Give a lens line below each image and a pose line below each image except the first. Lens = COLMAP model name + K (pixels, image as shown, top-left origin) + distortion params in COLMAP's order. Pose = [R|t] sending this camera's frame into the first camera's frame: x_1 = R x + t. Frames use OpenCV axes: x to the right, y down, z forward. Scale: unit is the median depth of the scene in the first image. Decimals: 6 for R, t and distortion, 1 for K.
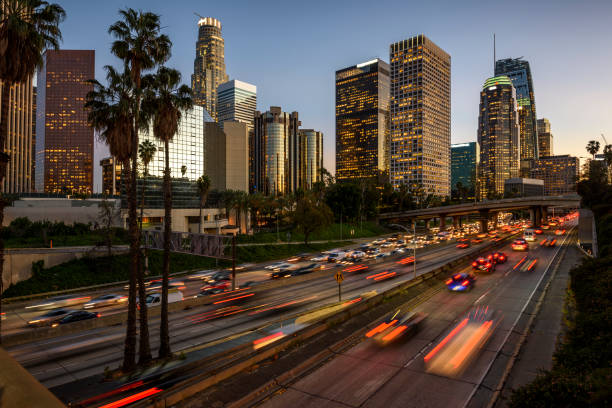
lens RADIAL K [[337.1, 0, 317.6], [0, 337.1, 202.2], [0, 0, 1]] dist [0.000765, -0.000023]
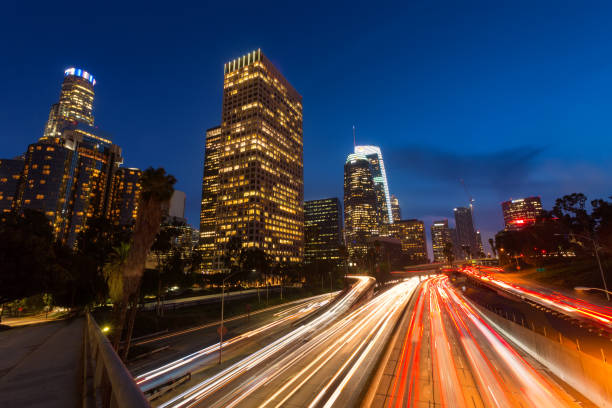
lens RADIAL K [[264.7, 0, 301.0], [0, 264.7, 207.1], [0, 0, 1]] dist [-0.001147, 0.000103]
pose [[0.968027, 0.038273, 0.247907, 0.251294], [0.013363, 0.979020, -0.203326, 0.001154], [-0.250488, 0.200138, 0.947207, 0.426044]]
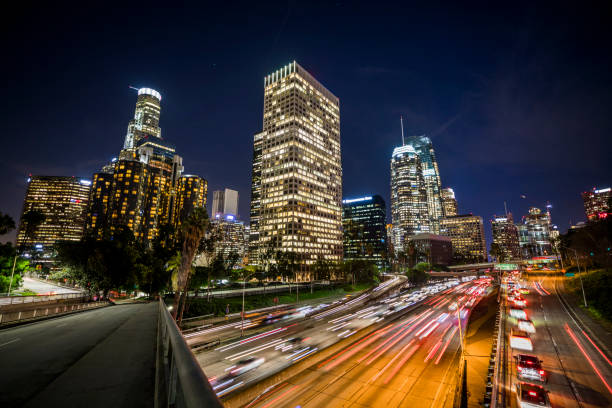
lens RADIAL K [[264.7, 0, 301.0], [0, 264.7, 207.1], [0, 0, 1]] dist [-0.001147, 0.000103]
pose [[0.997650, 0.014411, 0.066984, 0.271763], [-0.001643, 0.982379, -0.186893, -0.003982], [-0.068497, 0.186344, 0.980094, 0.380827]]
